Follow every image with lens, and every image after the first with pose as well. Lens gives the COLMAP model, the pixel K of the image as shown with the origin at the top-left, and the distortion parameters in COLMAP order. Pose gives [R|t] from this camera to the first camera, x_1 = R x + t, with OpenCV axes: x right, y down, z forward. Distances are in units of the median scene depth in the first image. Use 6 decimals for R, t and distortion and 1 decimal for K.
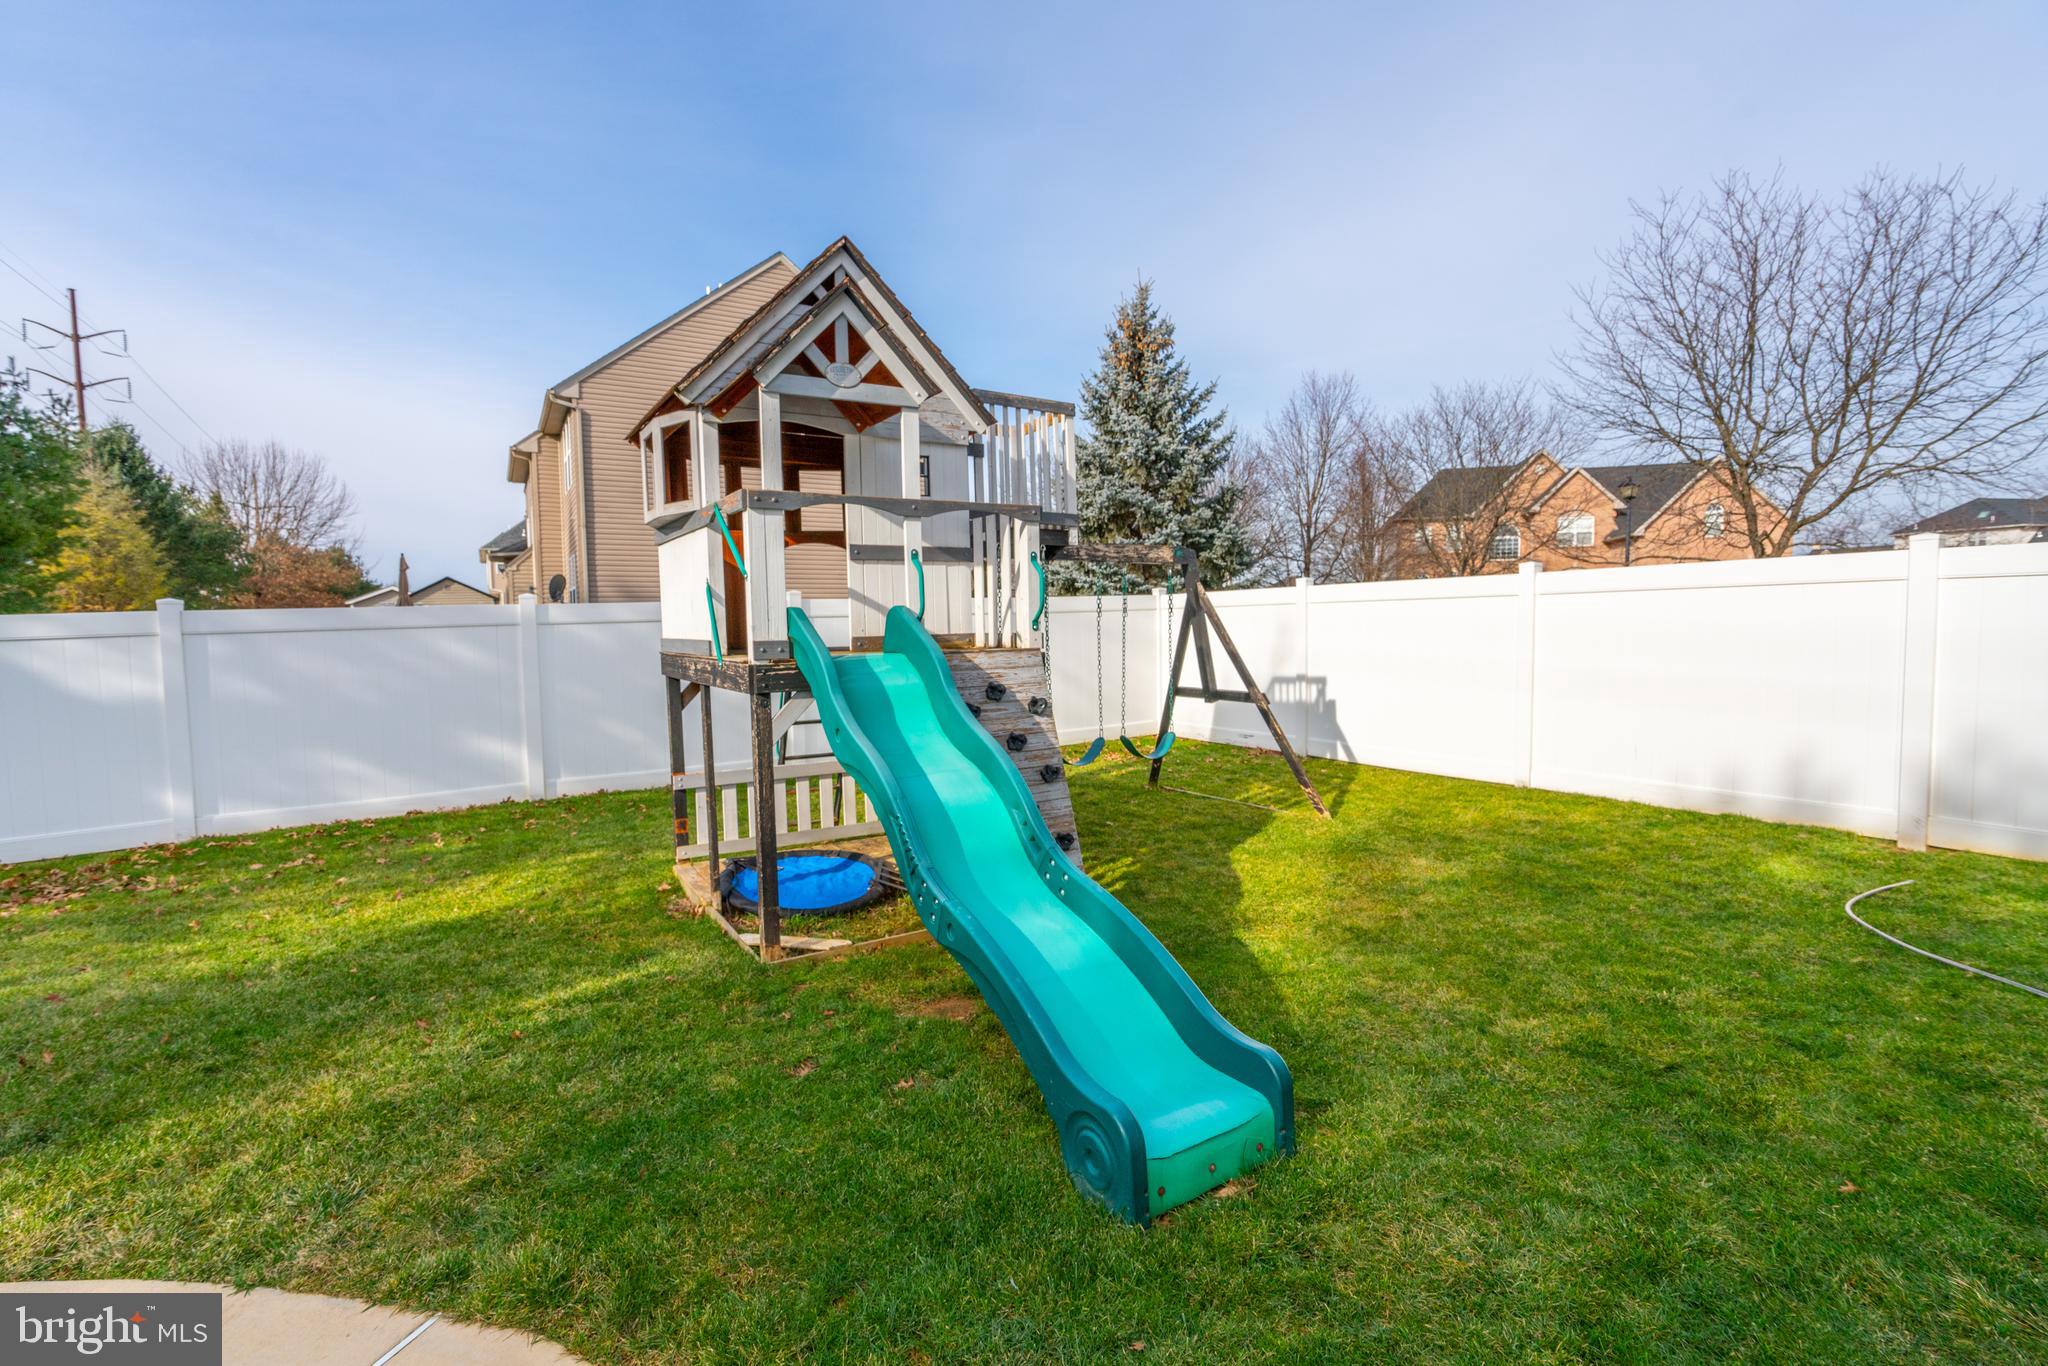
lens RADIAL K [[927.7, 0, 1024.0], [0, 927.7, 683.0], [0, 0, 1]] dist [-0.000071, -0.000004]
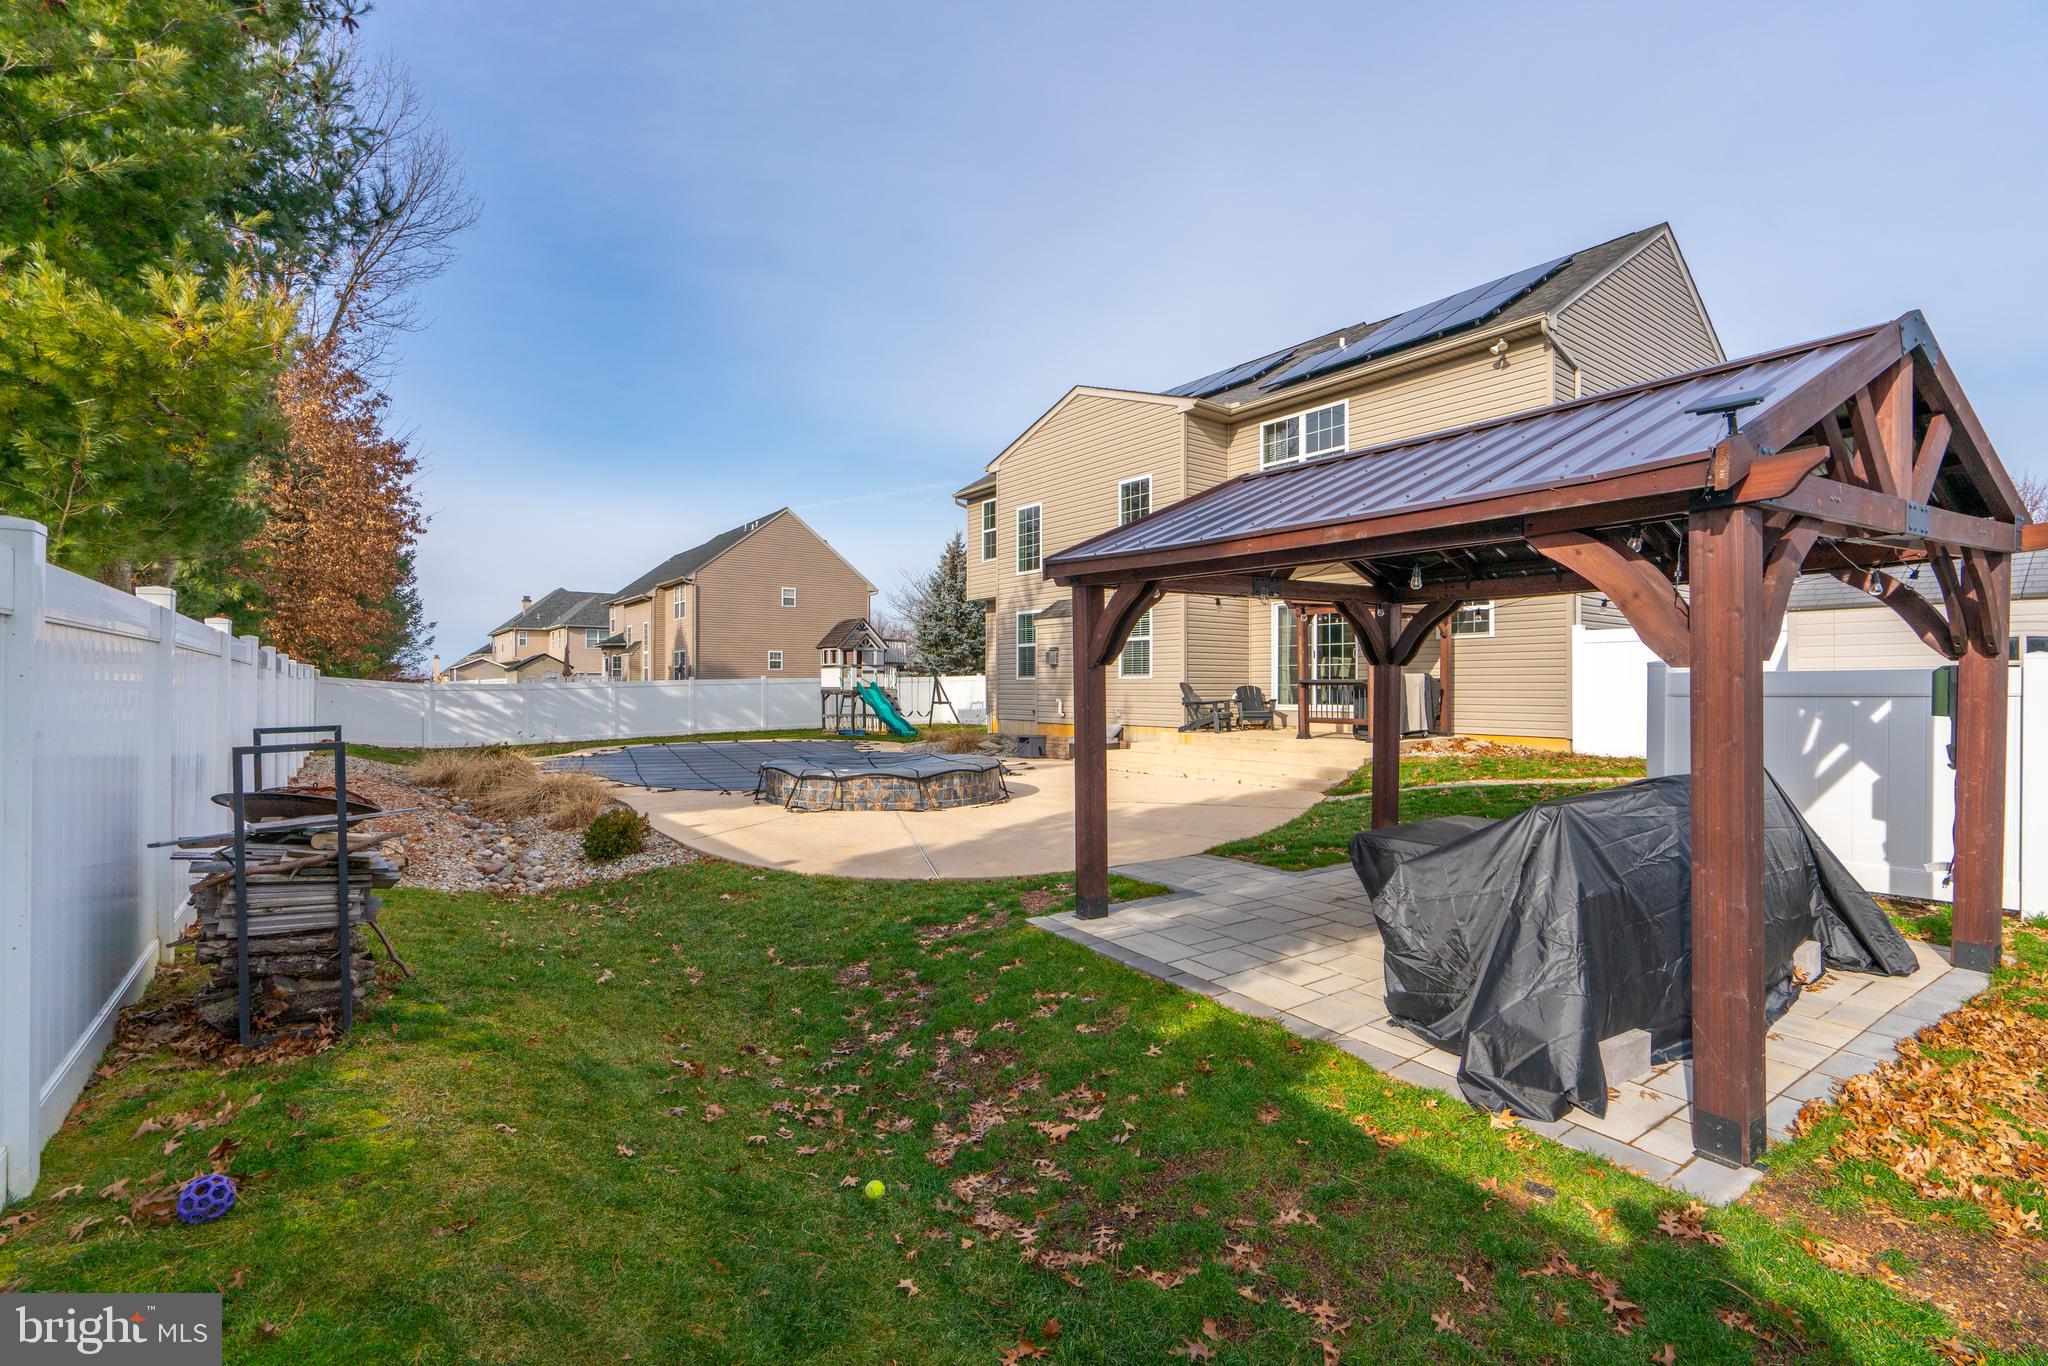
lens RADIAL K [[927.7, 0, 1024.0], [0, 927.7, 683.0], [0, 0, 1]] dist [-0.000071, -0.000004]
pose [[0.992690, 0.020937, 0.118864, 0.072506], [-0.012162, 0.997179, -0.074071, 0.208398], [-0.120080, 0.072084, 0.990144, -2.920372]]
